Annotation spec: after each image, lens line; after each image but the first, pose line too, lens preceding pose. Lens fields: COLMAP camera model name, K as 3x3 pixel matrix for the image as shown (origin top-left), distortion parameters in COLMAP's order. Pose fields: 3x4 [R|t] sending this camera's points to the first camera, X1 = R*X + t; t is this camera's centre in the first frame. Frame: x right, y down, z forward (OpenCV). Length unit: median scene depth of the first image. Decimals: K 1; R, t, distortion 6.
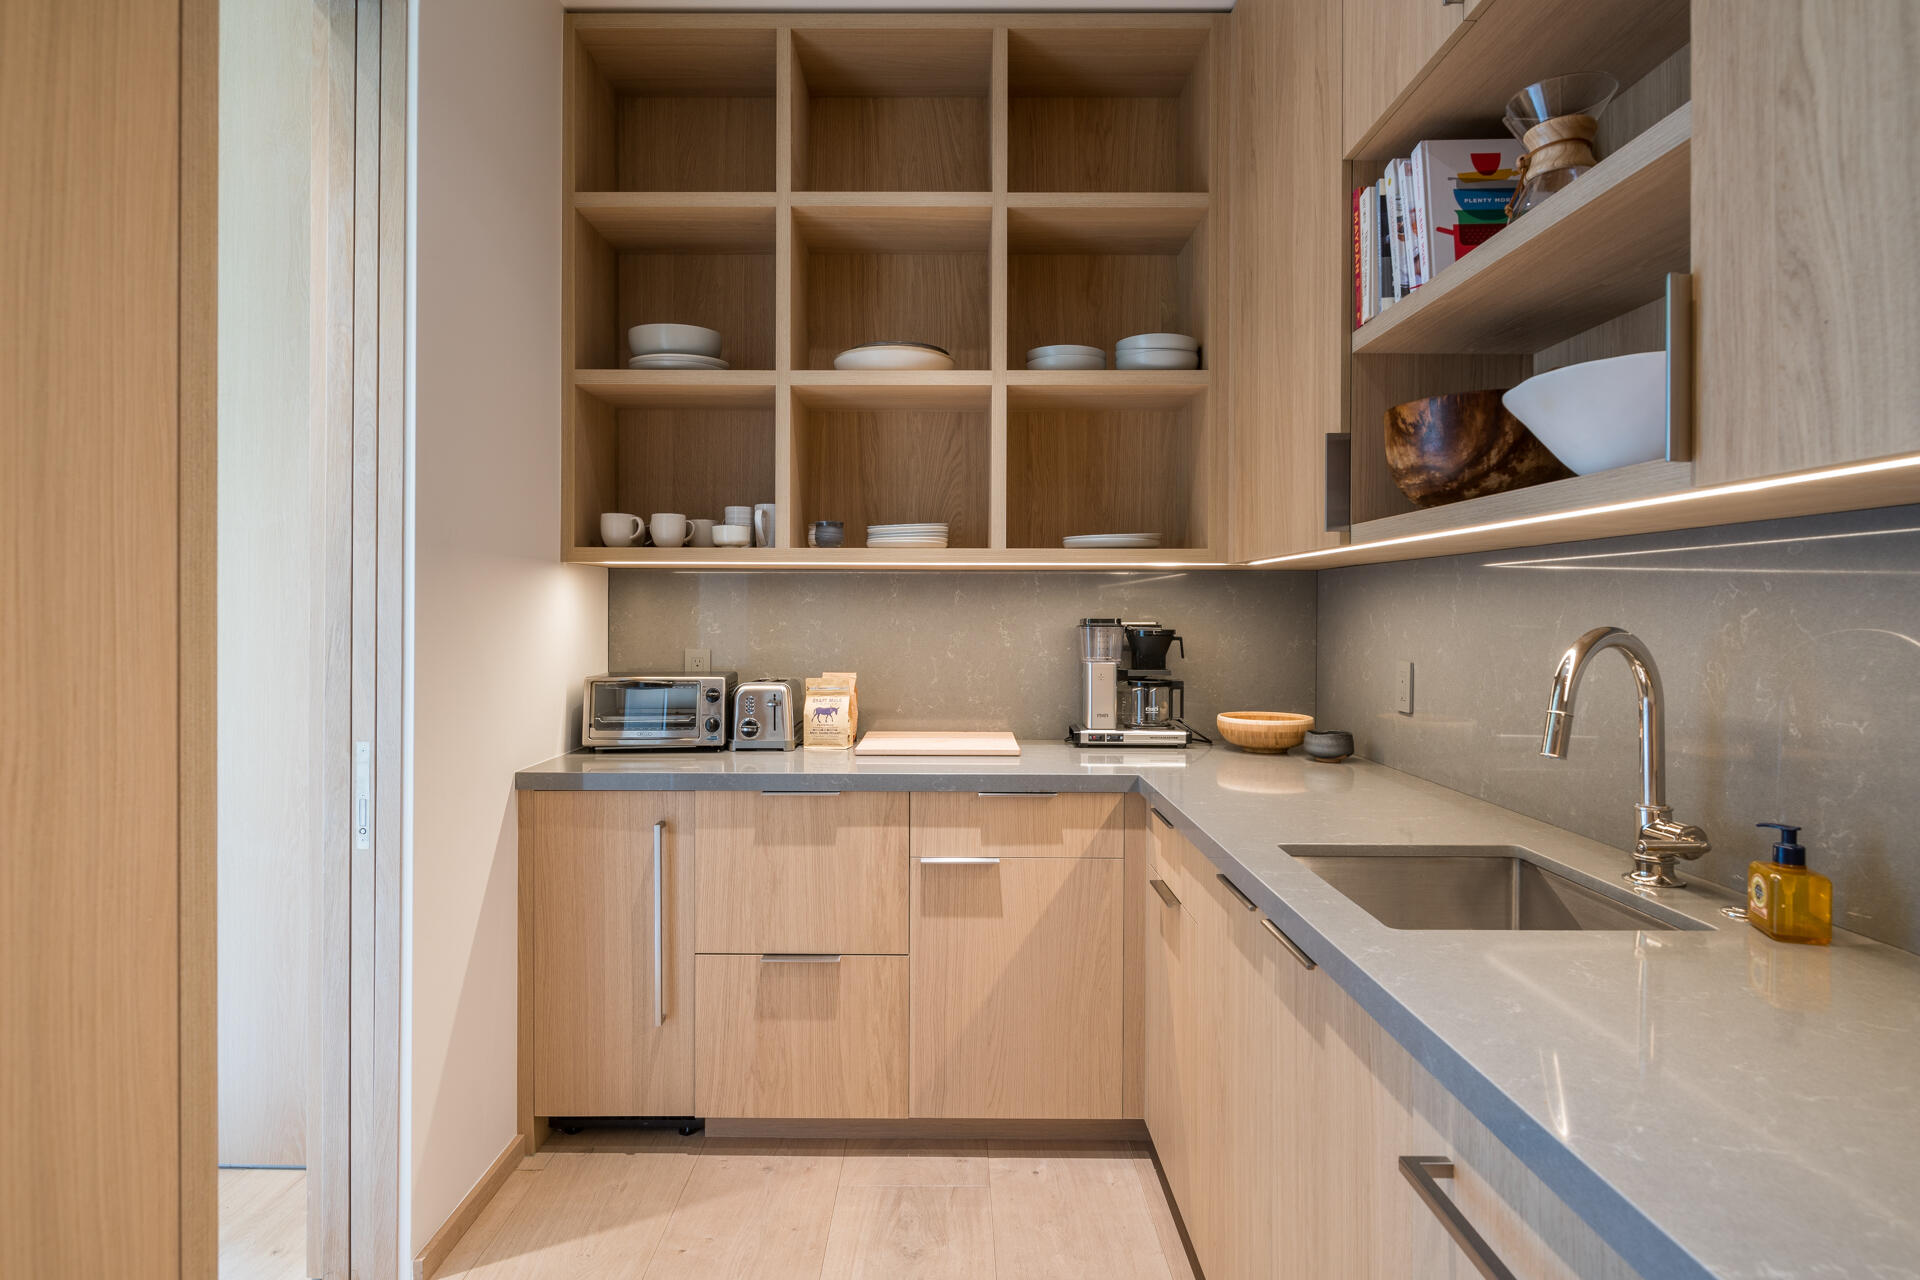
lens RADIAL K [[1028.1, 0, 956.3], [0, 1028.1, 615.3], [0, 0, 1]] dist [0.004525, 0.000173]
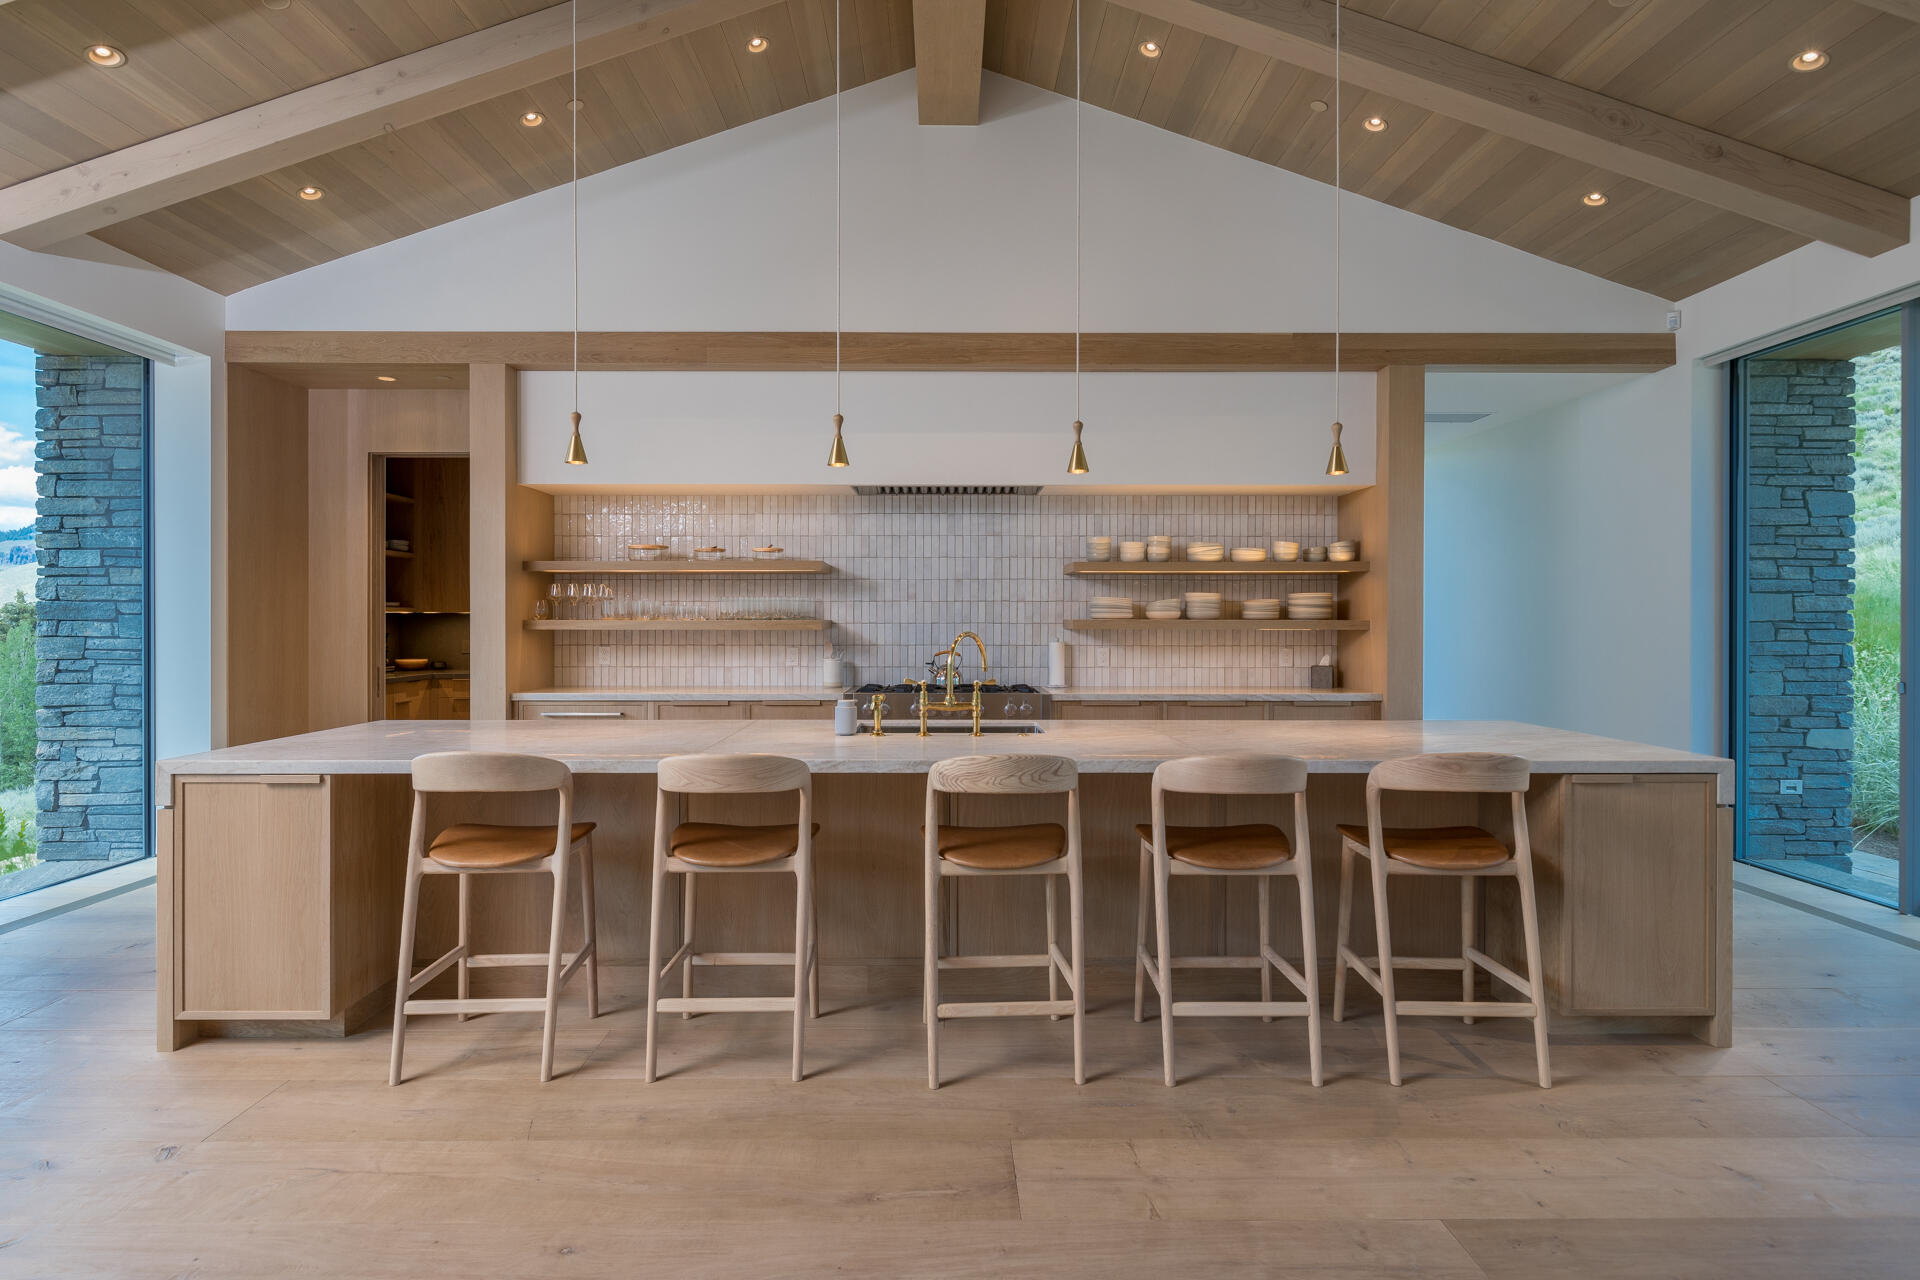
lens RADIAL K [[978.7, 0, 960.0], [0, 978.7, 640.0], [0, 0, 1]] dist [-0.000652, -0.000524]
pose [[-0.018318, -0.013237, 0.999745, -3.166379], [0.001850, 0.999910, 0.013273, -0.000119], [-0.999831, 0.002093, -0.018292, -0.732471]]
